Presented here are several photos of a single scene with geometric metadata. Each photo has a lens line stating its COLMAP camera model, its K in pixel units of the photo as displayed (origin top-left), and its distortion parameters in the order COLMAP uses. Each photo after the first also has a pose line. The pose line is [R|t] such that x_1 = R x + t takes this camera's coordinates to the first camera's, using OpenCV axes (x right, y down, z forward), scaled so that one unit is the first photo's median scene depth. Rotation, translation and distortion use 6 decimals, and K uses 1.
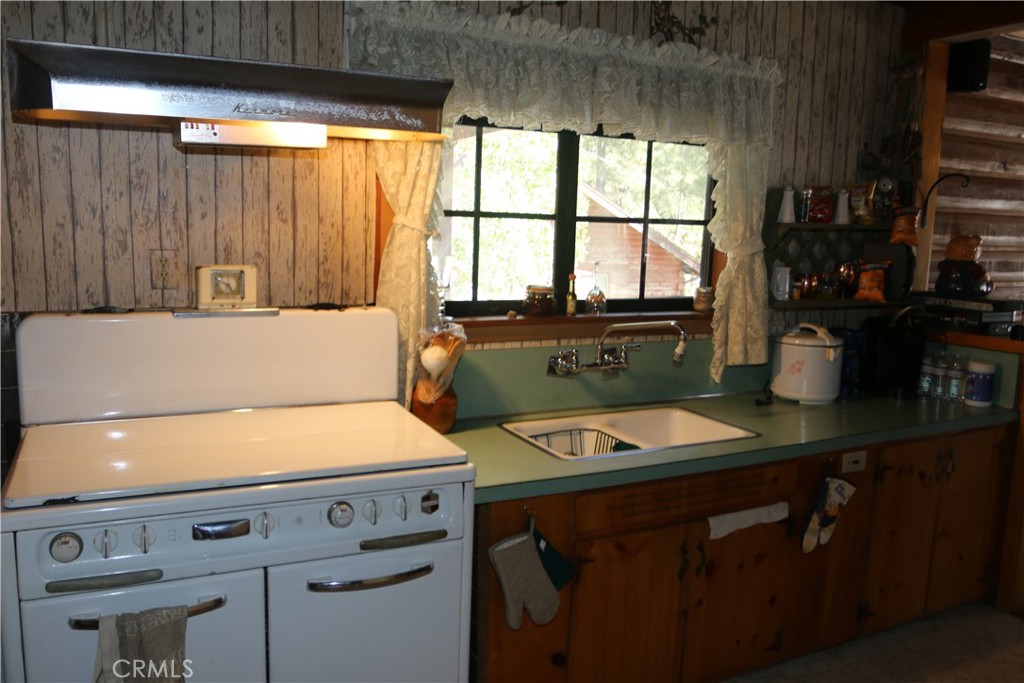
lens RADIAL K [[800.0, 0, 506.7], [0, 800.0, 344.9], [0, 0, 1]] dist [-0.080282, 0.029166]
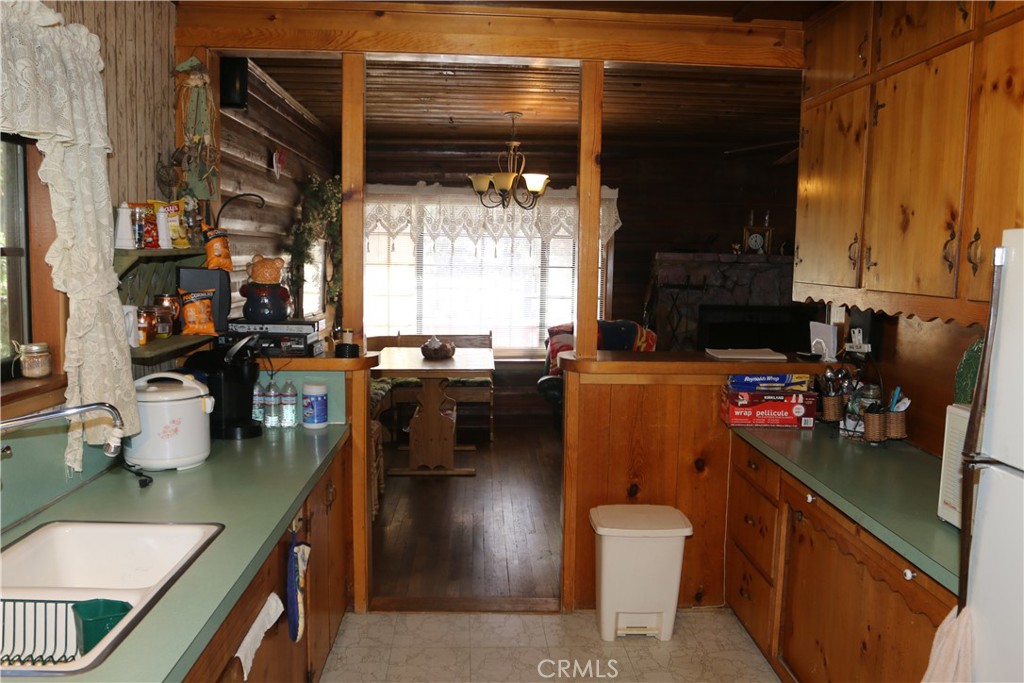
lens RADIAL K [[800.0, 0, 511.2], [0, 800.0, 340.2], [0, 0, 1]] dist [-0.080282, 0.029166]
pose [[0.383615, -0.112367, 0.916631, -0.216330], [0.125885, 0.989668, 0.068637, -0.068936], [-0.914873, 0.089060, 0.393797, 0.342742]]
